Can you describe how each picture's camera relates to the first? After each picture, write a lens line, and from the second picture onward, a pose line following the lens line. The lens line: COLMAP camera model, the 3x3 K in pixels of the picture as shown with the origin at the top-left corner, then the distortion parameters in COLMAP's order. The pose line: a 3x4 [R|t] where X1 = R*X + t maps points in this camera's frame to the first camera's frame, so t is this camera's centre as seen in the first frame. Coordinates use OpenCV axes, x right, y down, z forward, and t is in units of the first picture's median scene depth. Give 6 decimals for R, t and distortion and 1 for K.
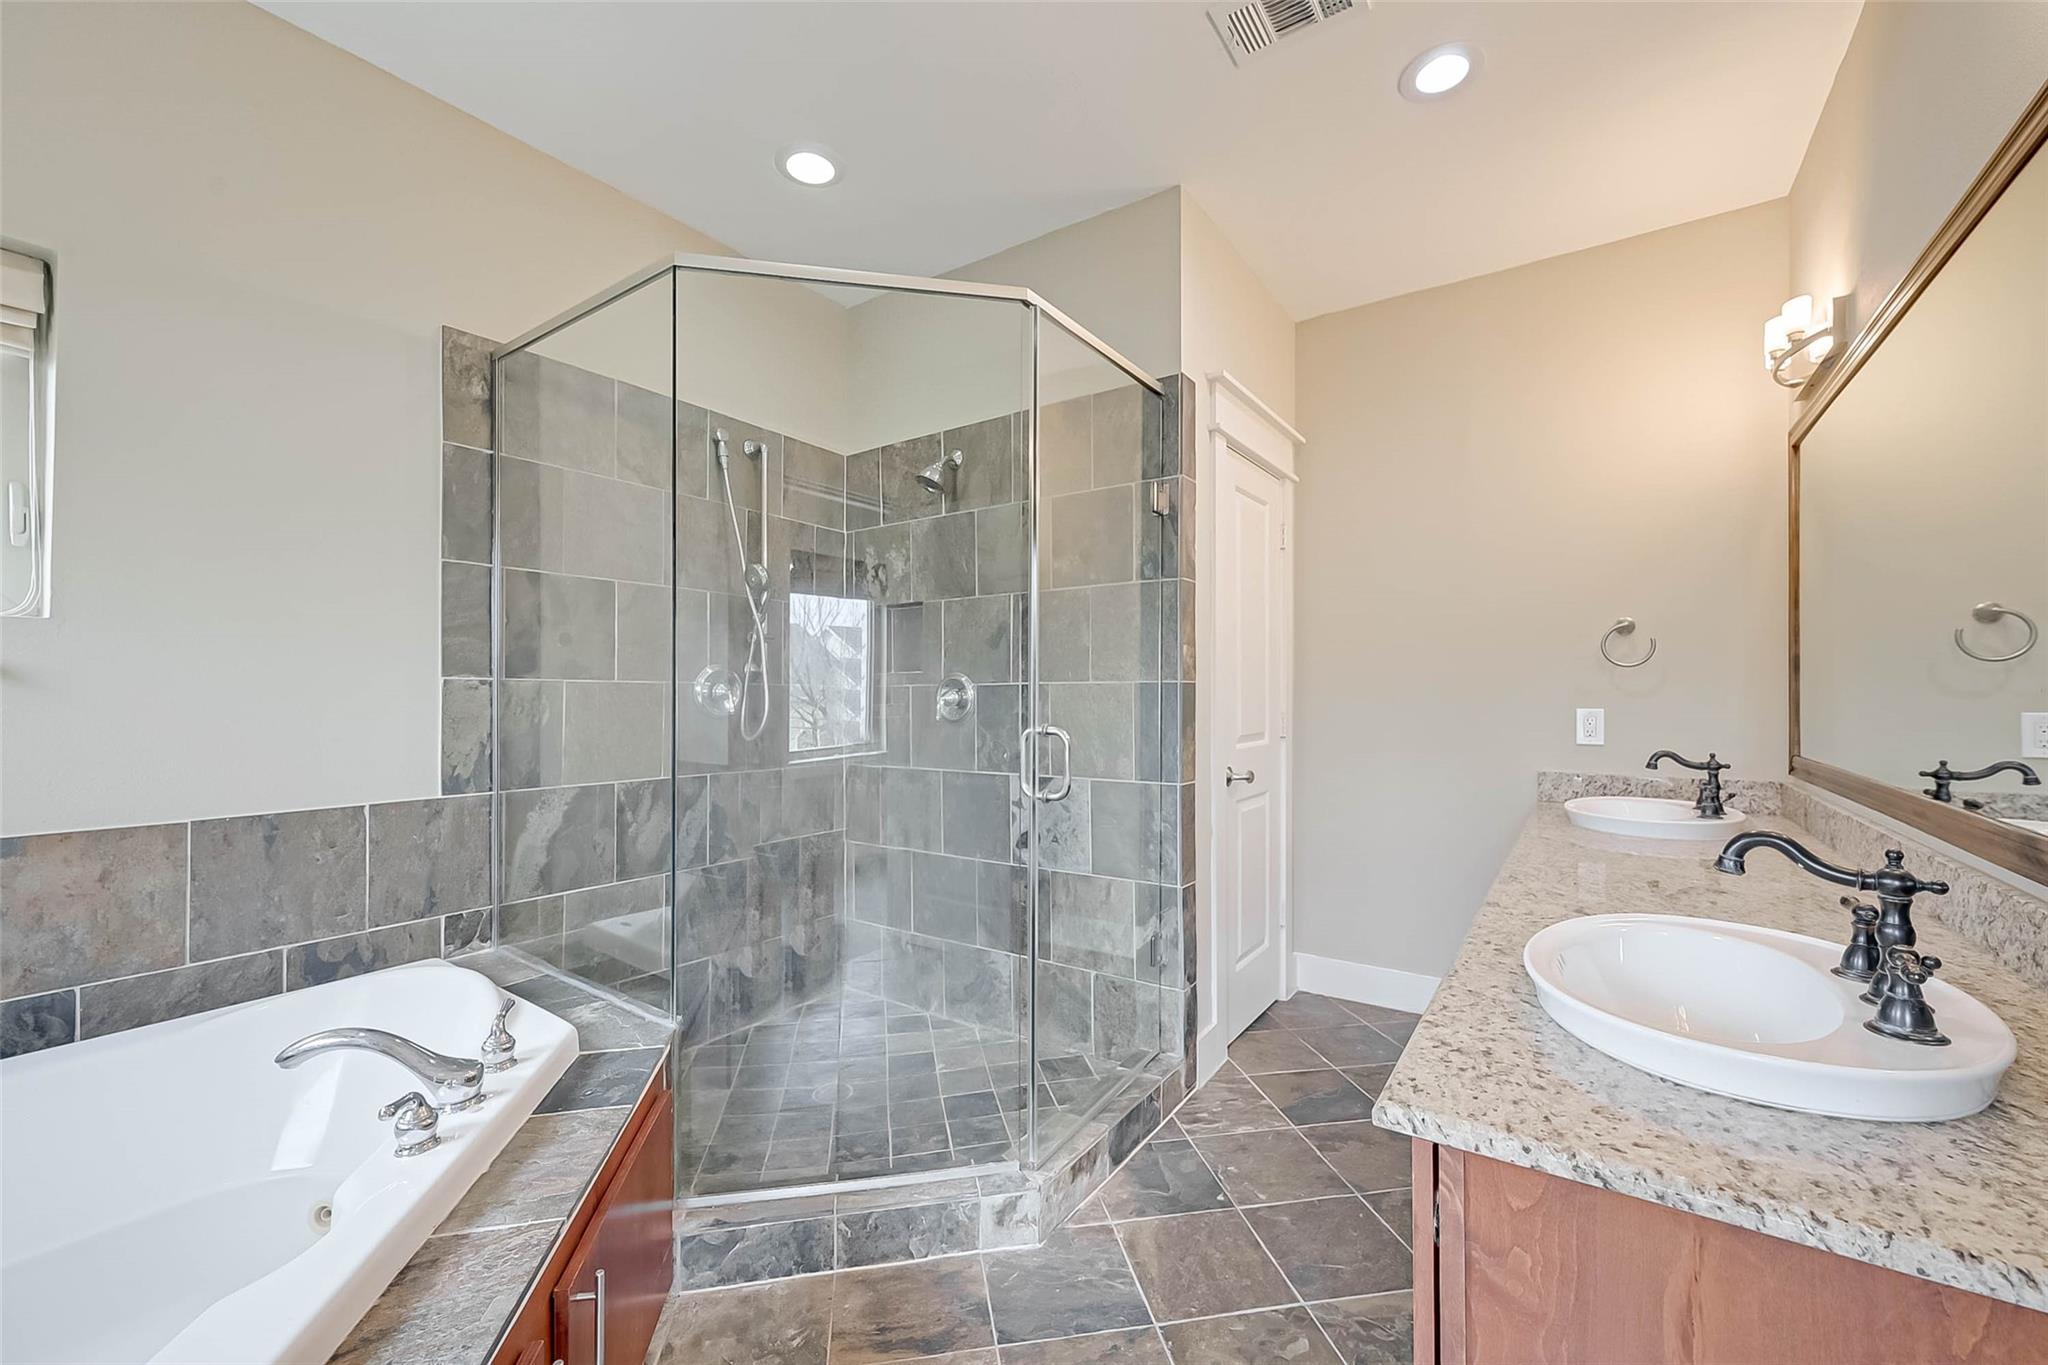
lens RADIAL K [[841.4, 0, 1056.3], [0, 841.4, 689.4], [0, 0, 1]] dist [0.001921, 0.000488]
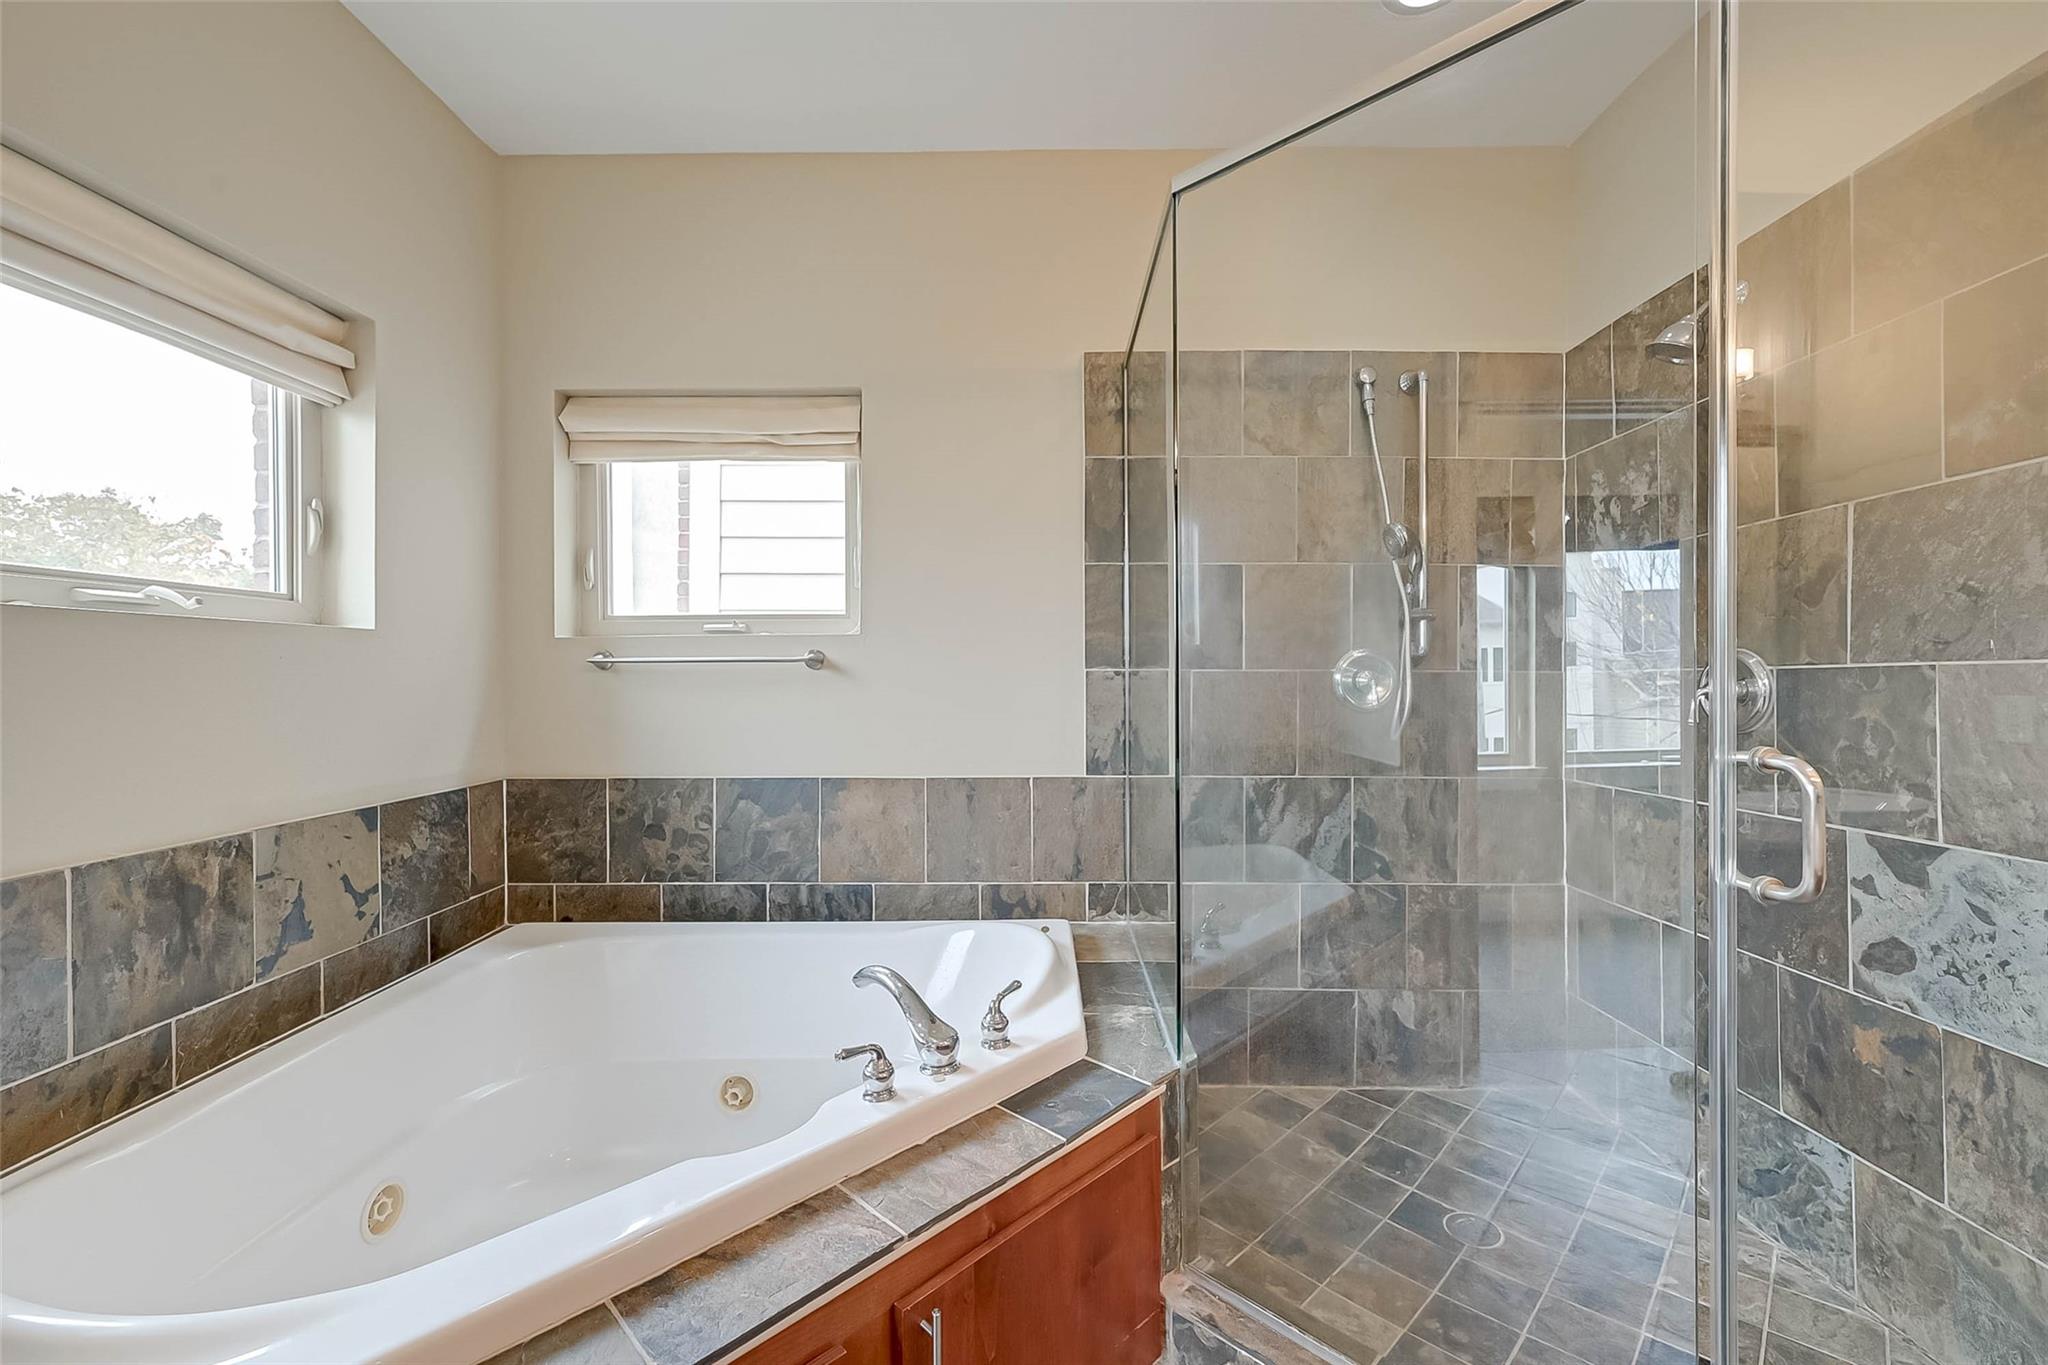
lens RADIAL K [[841.4, 0, 1018.0], [0, 841.4, 682.7], [0, 0, 1]] dist [0.001921, 0.000488]
pose [[0.537721, 0.002283, -0.843120, 0.157450], [0.006741, 0.999953, 0.007007, -0.004527], [0.843096, -0.009451, 0.537680, 0.315786]]
